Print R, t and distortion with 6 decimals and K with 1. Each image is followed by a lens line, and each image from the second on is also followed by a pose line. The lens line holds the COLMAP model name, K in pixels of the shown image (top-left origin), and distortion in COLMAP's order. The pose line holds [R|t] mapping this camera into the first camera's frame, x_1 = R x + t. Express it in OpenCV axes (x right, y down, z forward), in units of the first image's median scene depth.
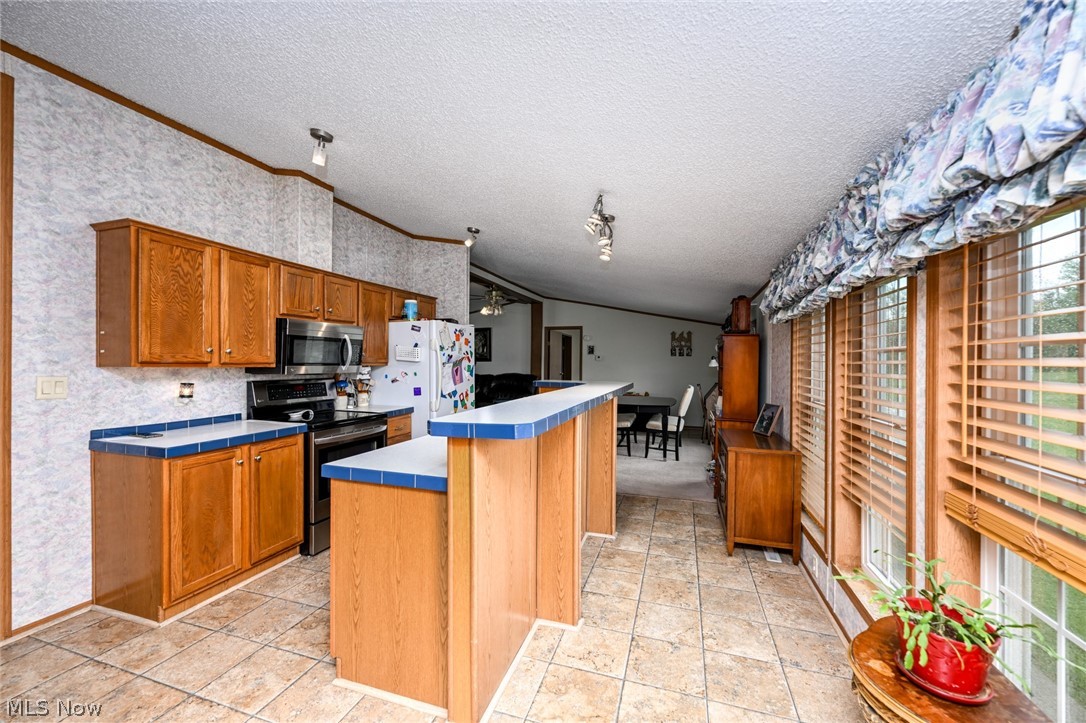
lens RADIAL K [[429.3, 0, 541.0], [0, 429.3, 362.3], [0, 0, 1]] dist [-0.000076, 0.000190]
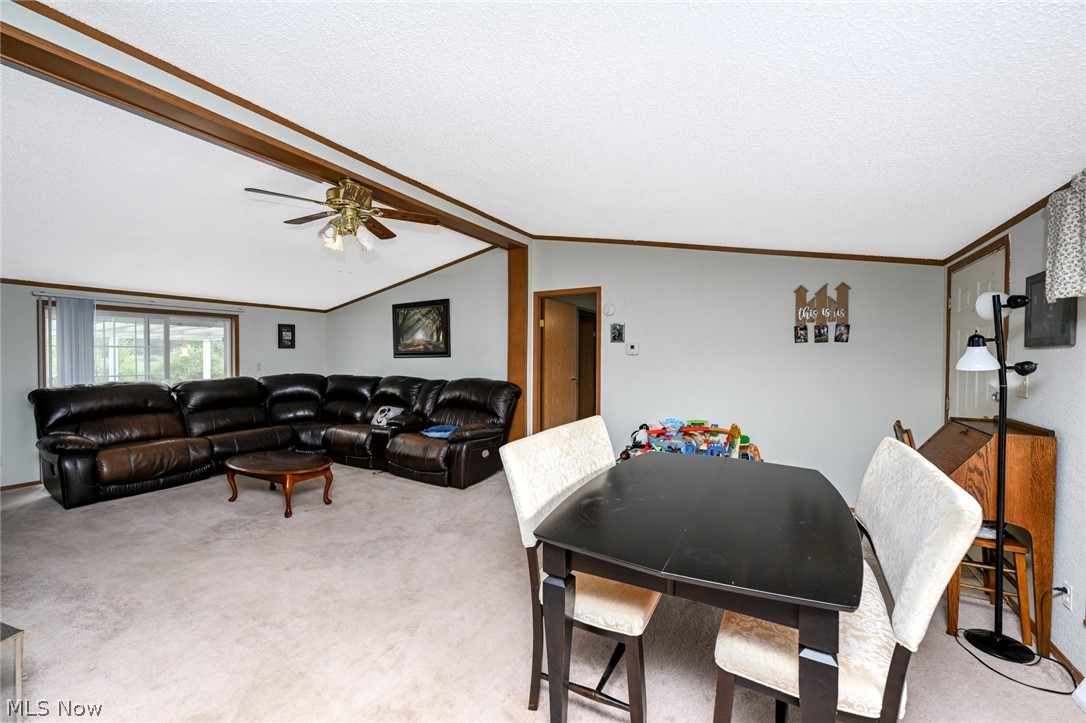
lens RADIAL K [[429.3, 0, 547.5], [0, 429.3, 361.0], [0, 0, 1]] dist [-0.000076, 0.000190]
pose [[0.980458, -0.006466, -0.196623, 0.138323], [0.008419, 0.999923, 0.009096, -0.001963], [0.196549, -0.010574, 0.980437, 0.509166]]
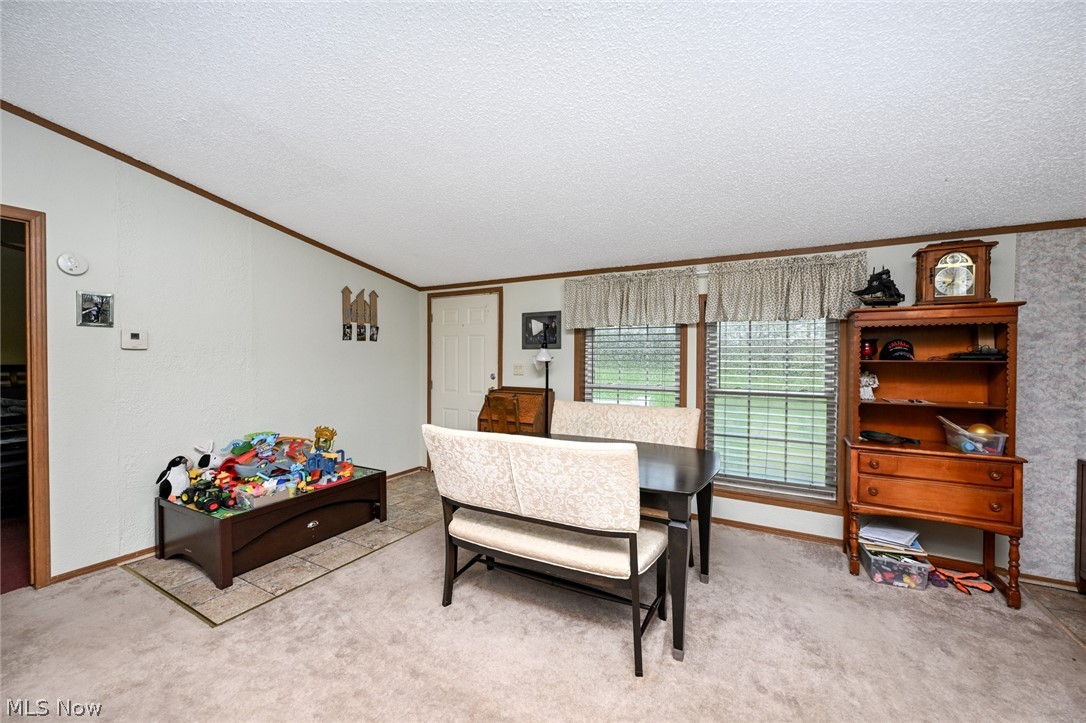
lens RADIAL K [[429.3, 0, 545.2], [0, 429.3, 362.0], [0, 0, 1]] dist [-0.000076, 0.000190]
pose [[0.201174, -0.023454, 0.979275, -0.098775], [0.002305, 0.999722, 0.023470, -0.001320], [-0.979553, -0.002464, 0.201172, 0.679235]]
